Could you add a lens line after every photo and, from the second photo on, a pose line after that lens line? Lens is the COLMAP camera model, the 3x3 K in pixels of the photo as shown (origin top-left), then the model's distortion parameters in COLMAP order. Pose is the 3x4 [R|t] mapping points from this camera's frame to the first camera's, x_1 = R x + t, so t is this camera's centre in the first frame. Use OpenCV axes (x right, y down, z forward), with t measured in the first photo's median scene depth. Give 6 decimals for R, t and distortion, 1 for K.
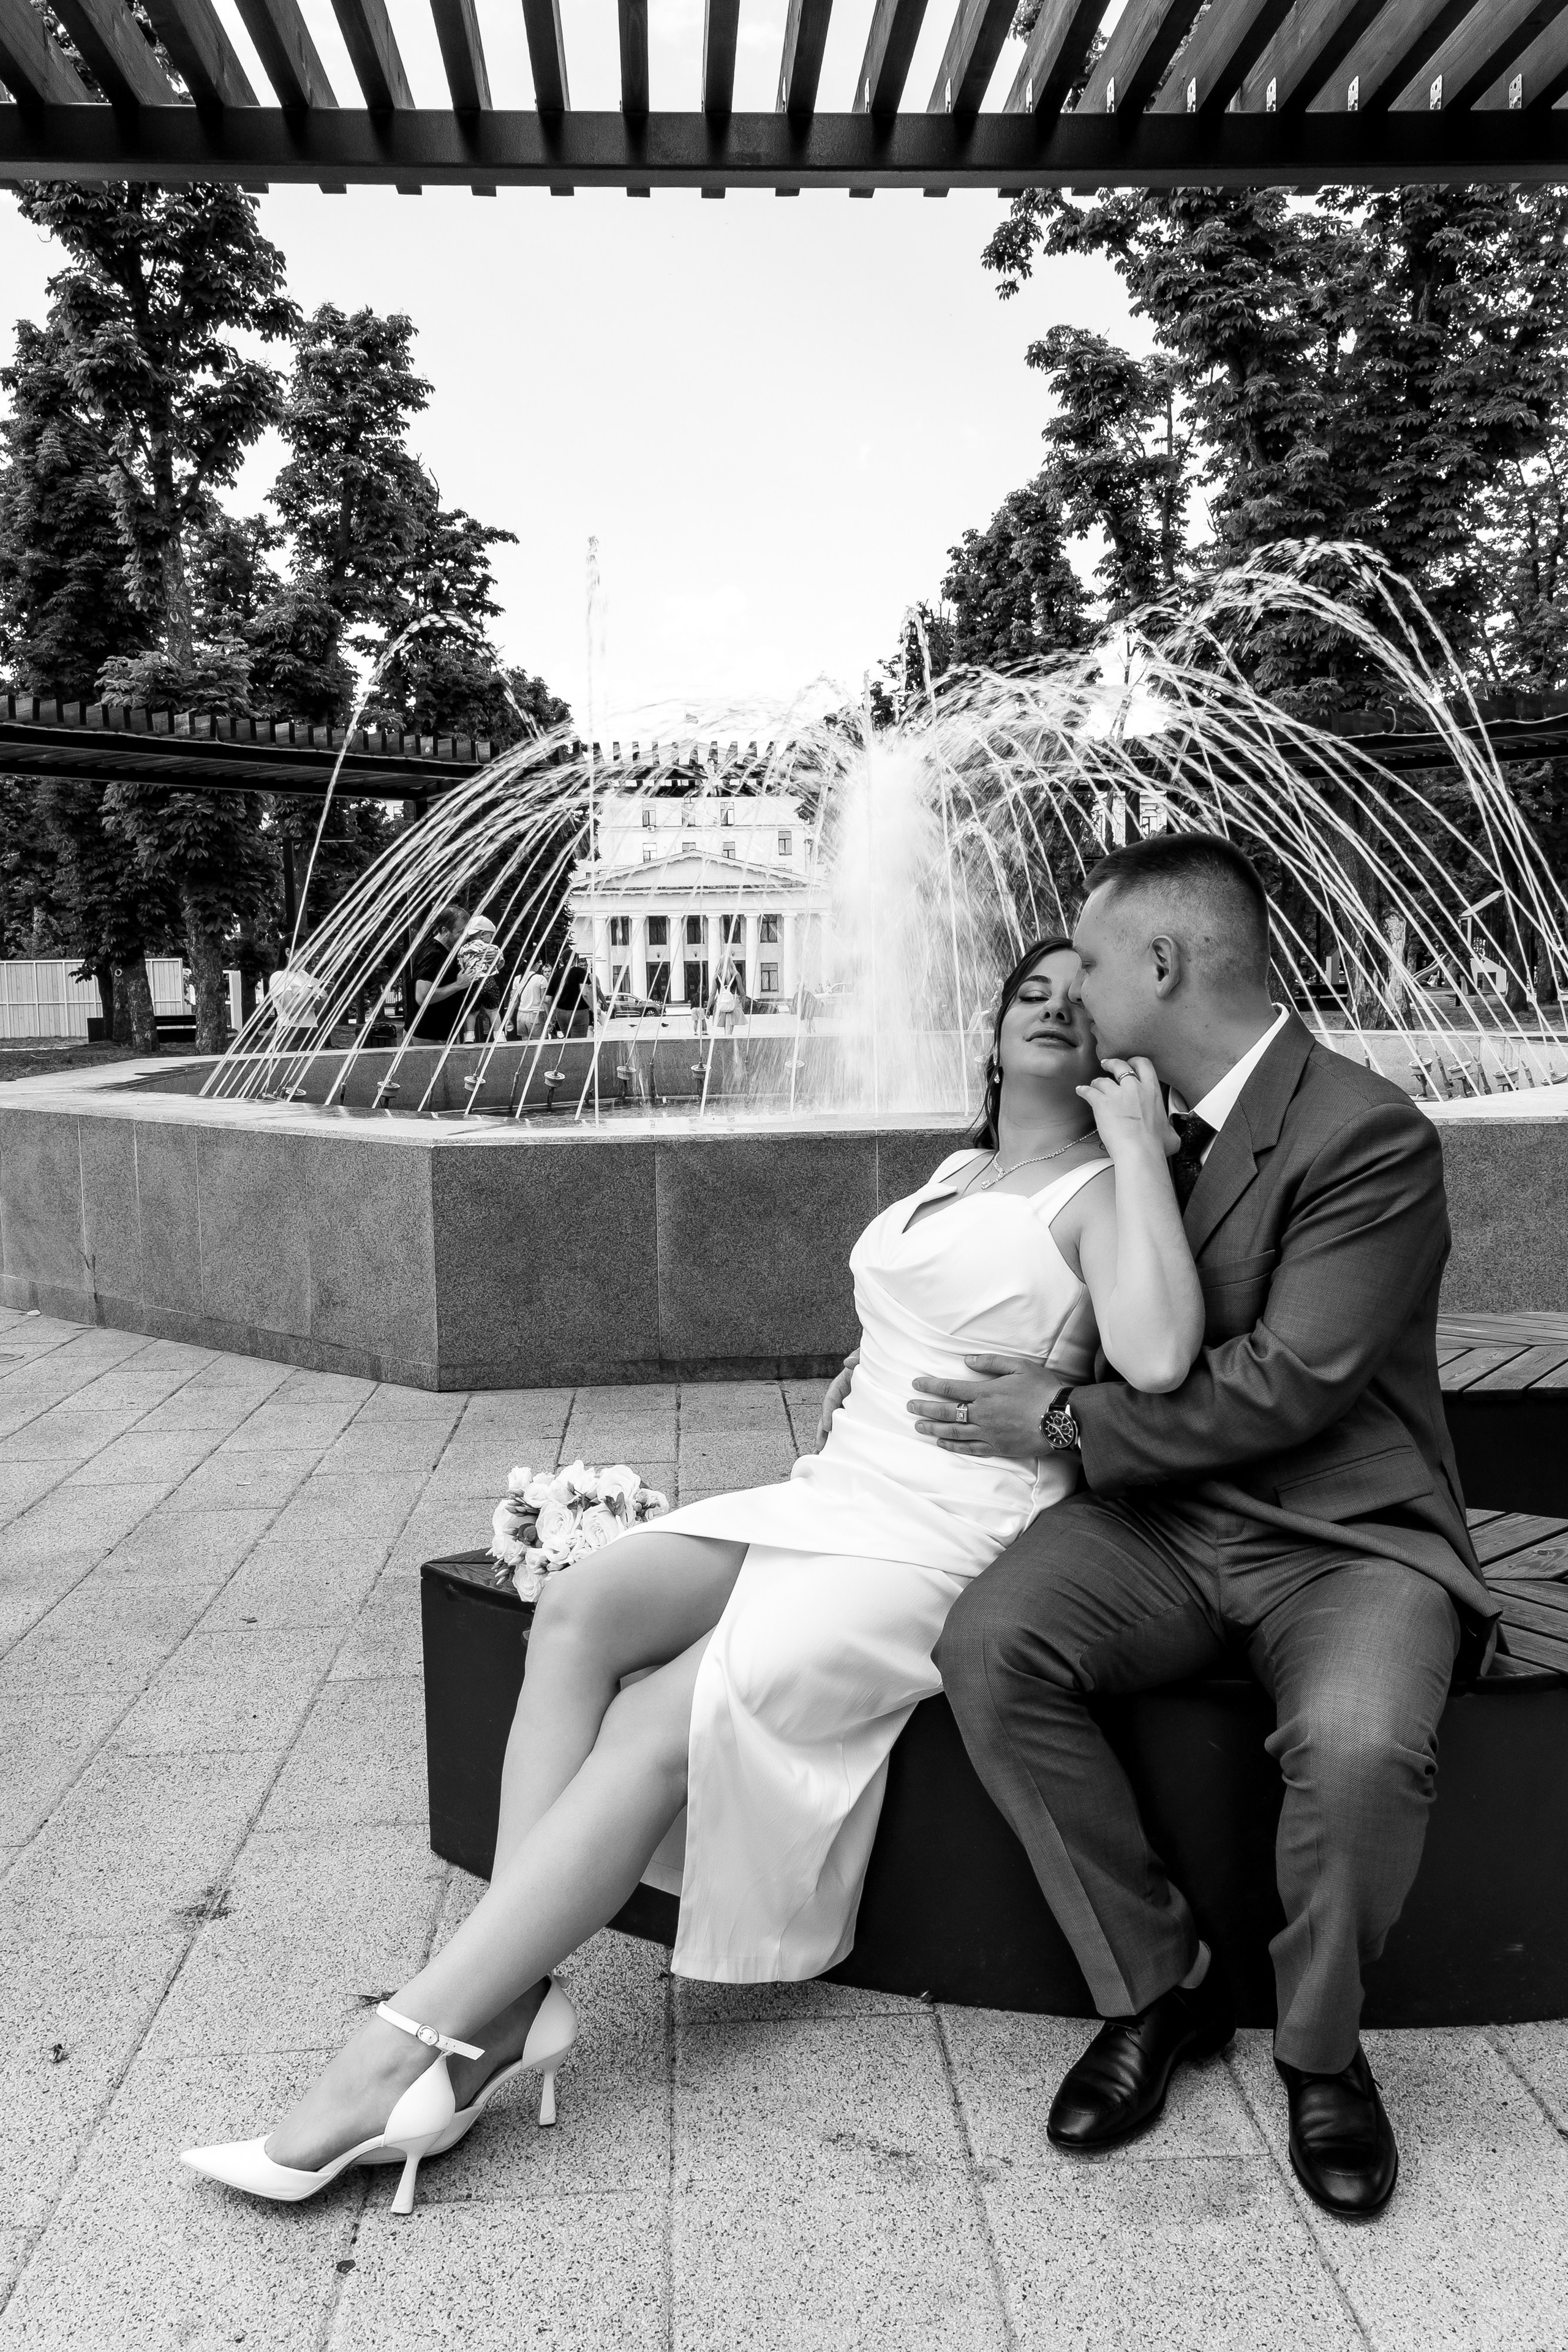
lens RADIAL K [[2056.2, 0, 784.0], [0, 2056.2, 1176.0], [0, 0, 1]] dist [0.063614, -0.005650]
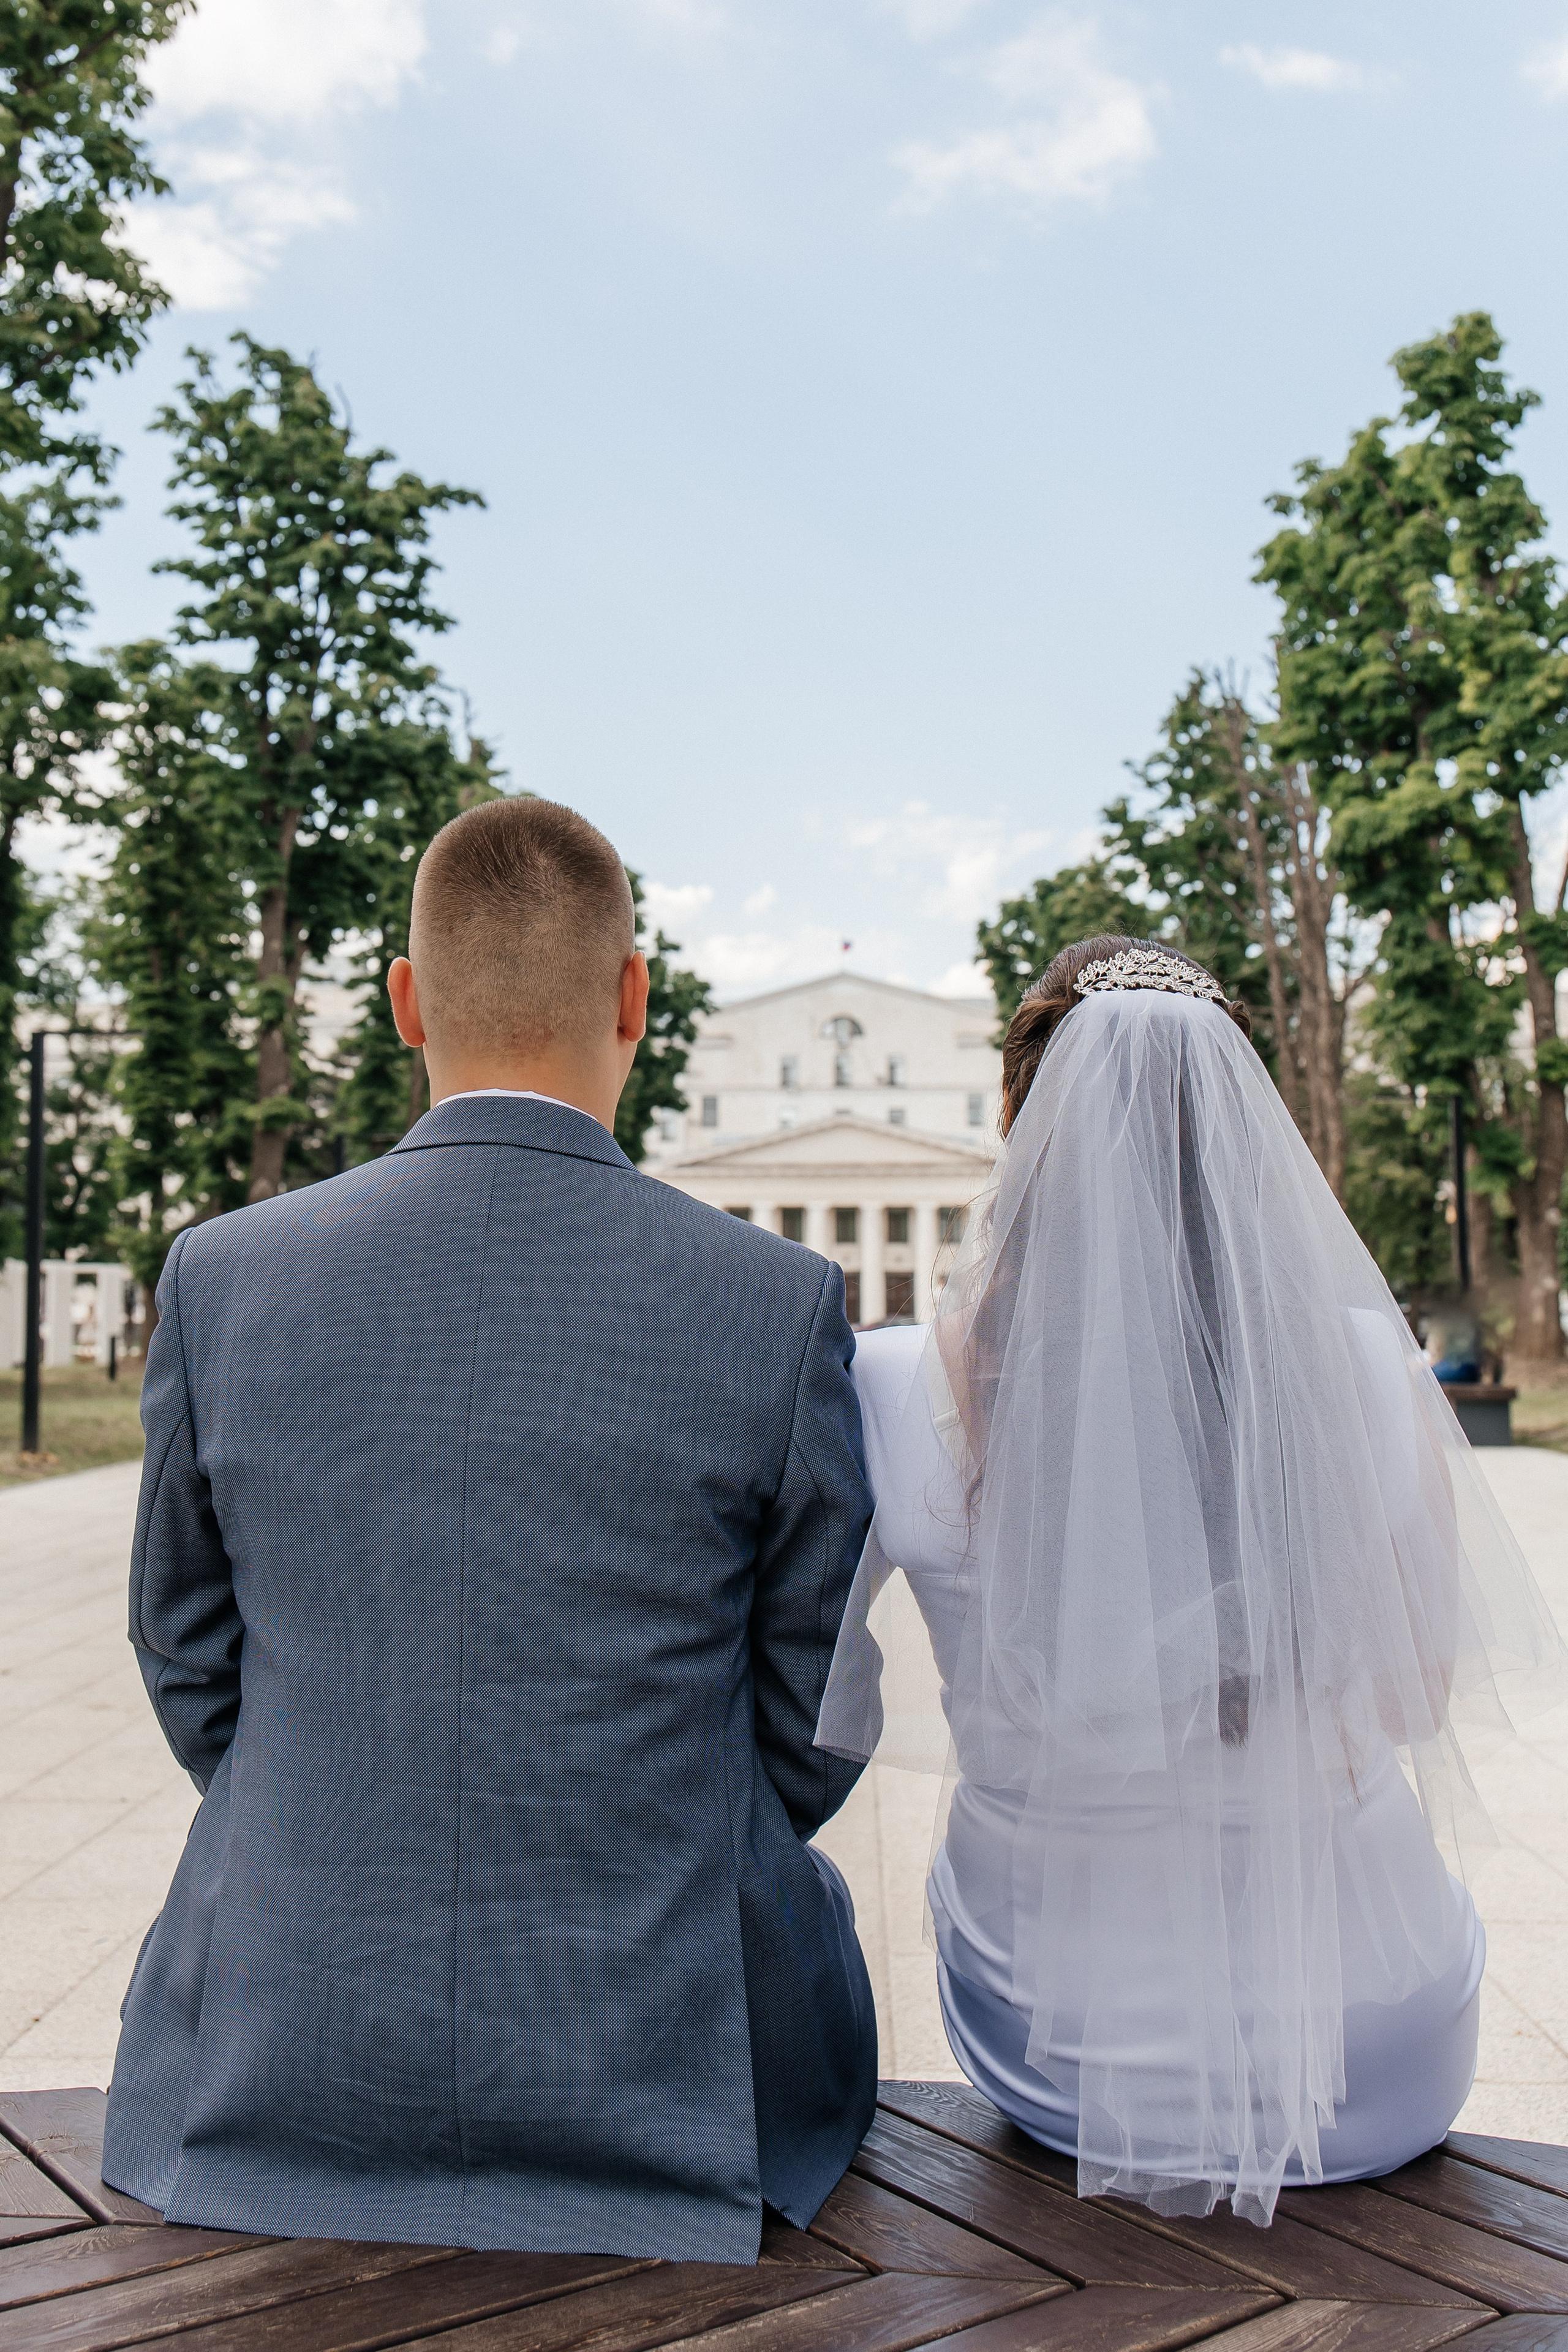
lens RADIAL K [[2222.2, 0, 784.0], [0, 2222.2, 1176.0], [0, 0, 1]] dist [0.006782, 0.002399]
pose [[0.995707, 0.016426, -0.091094, 0.014235], [-0.029940, 0.988379, -0.149035, -0.052795], [0.087587, 0.151122, 0.984627, 0.606232]]
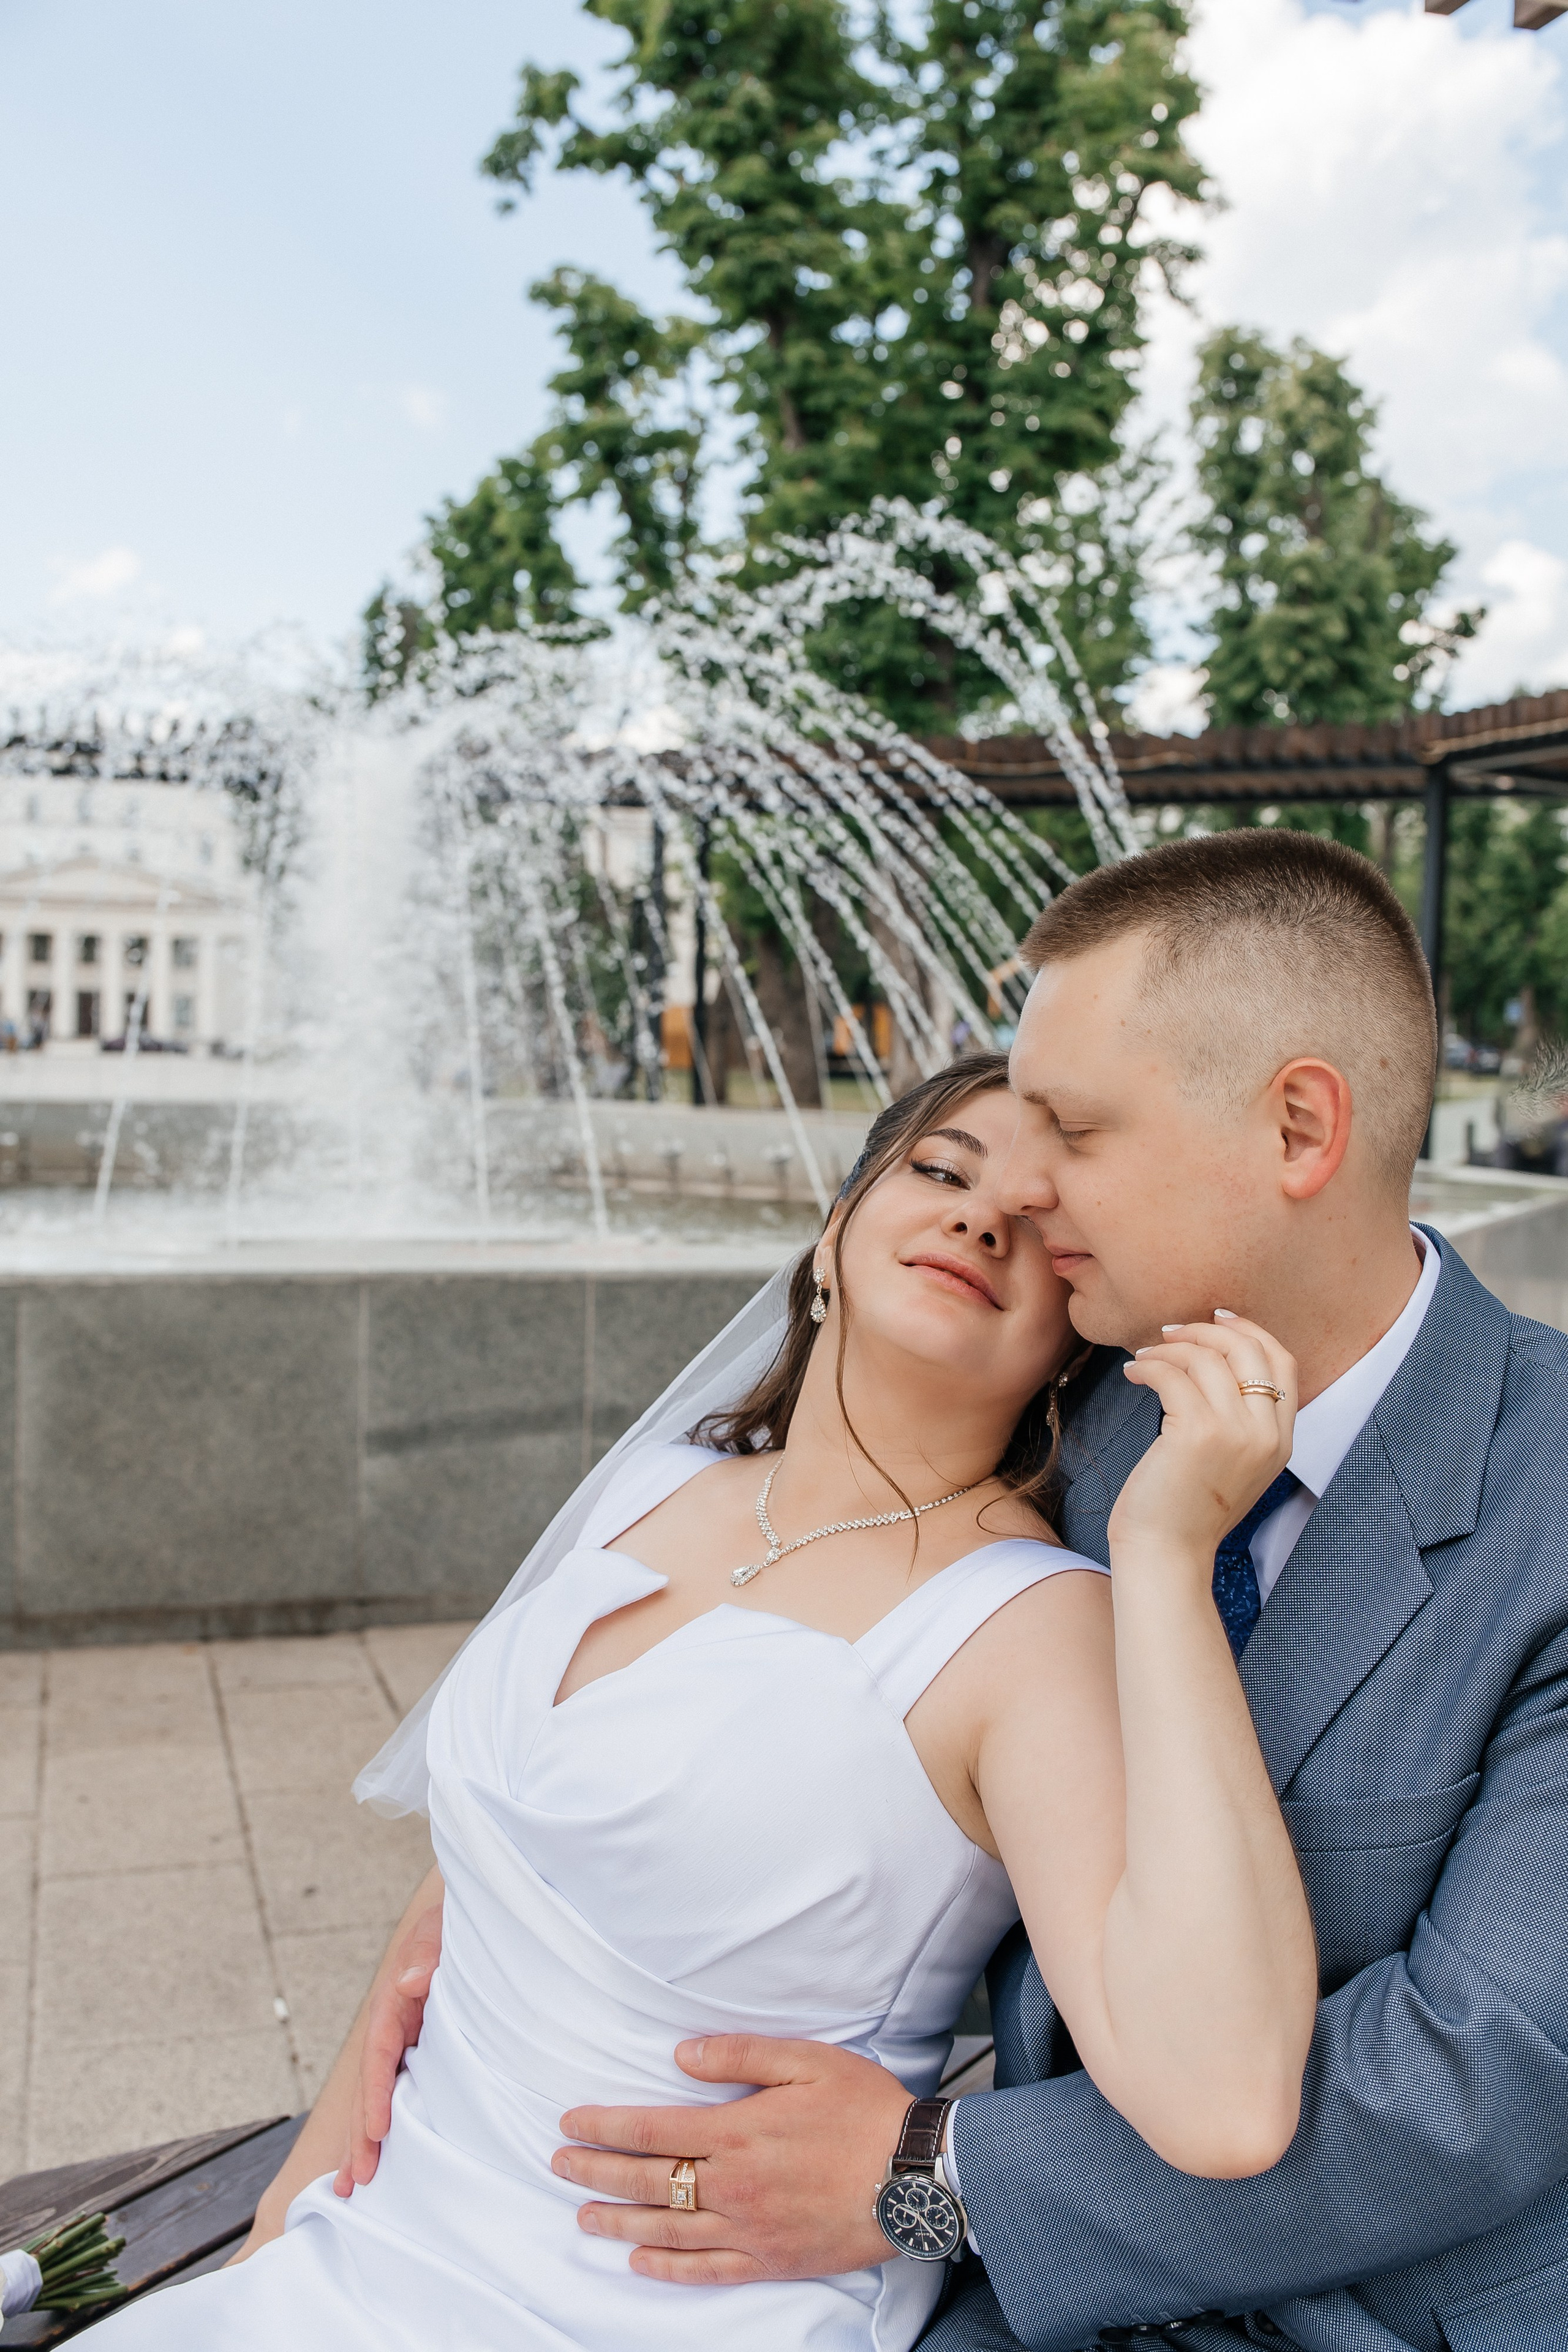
lens RADIAL K [[2384.9, 0, 784.0], [0, 2384.9, 1176.0], [0, 0, 1]] dist [-0.081077, 0.392966]
pose [[0.969770, 0.030547, 0.242103, -0.003255], [-0.022663, 0.999120, -0.035283, -0.008211], [-0.242967, 0.028730, 0.969609, 0.061376]]
